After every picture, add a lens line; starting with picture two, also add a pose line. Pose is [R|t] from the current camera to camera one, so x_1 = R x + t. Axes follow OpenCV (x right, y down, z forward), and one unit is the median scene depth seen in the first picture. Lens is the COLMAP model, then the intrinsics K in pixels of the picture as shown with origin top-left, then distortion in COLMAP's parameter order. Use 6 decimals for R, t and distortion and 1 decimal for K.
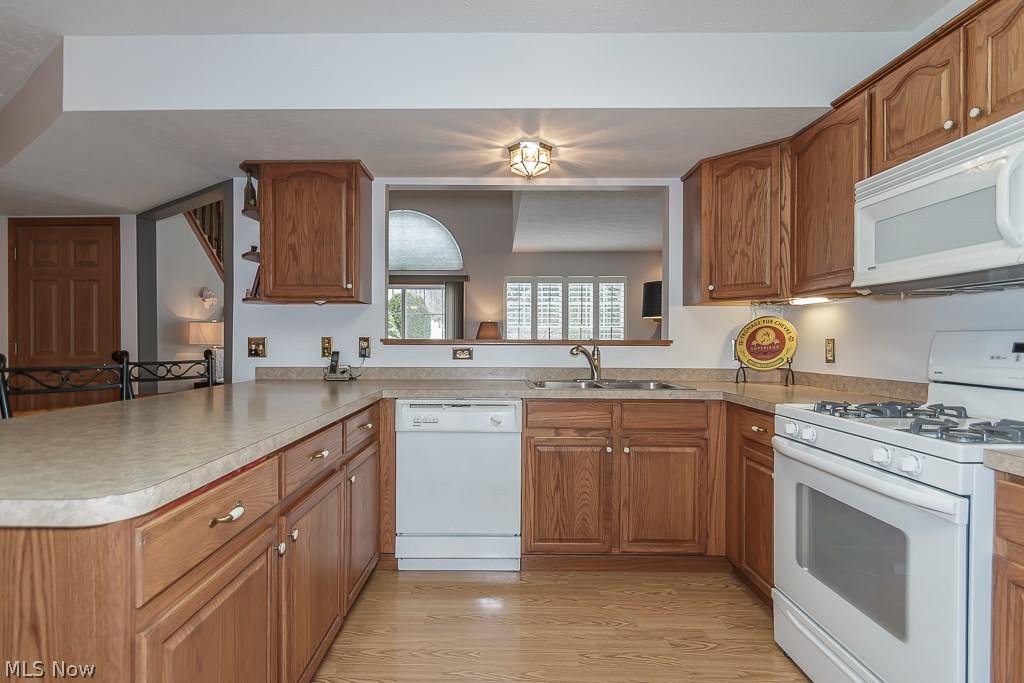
lens RADIAL K [[485.7, 0, 512.0], [0, 485.7, 341.5], [0, 0, 1]] dist [0.004089, 0.000605]
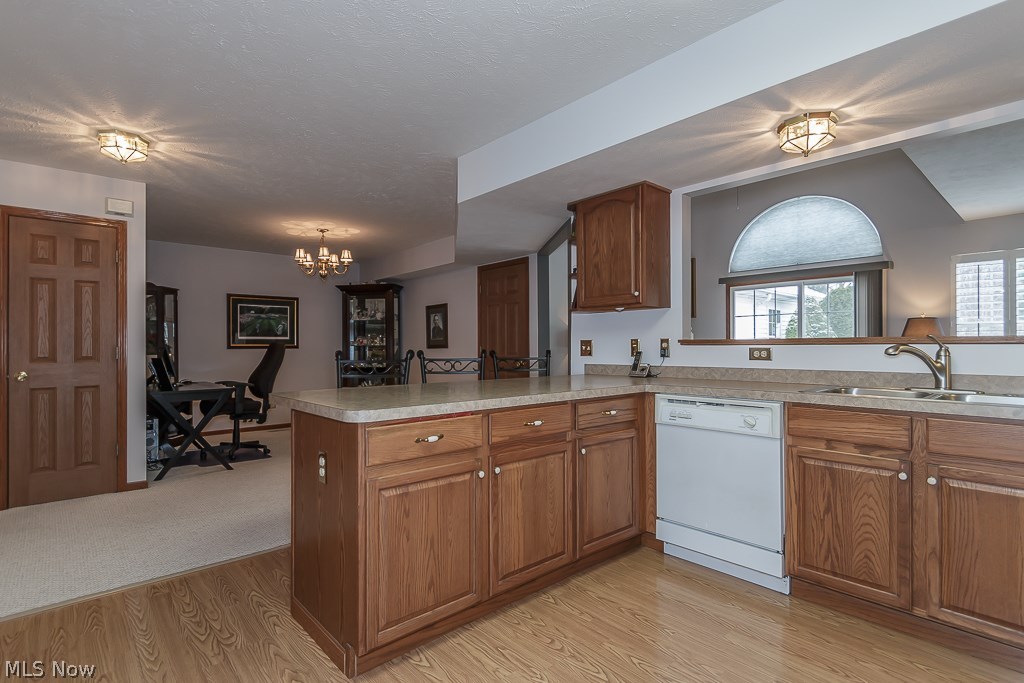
lens RADIAL K [[485.7, 0, 512.0], [0, 485.7, 341.5], [0, 0, 1]] dist [0.004089, 0.000605]
pose [[0.689306, -0.012236, -0.724367, 0.313180], [0.005512, 0.999917, -0.011645, 0.010818], [0.724449, 0.004034, 0.689316, 0.005694]]
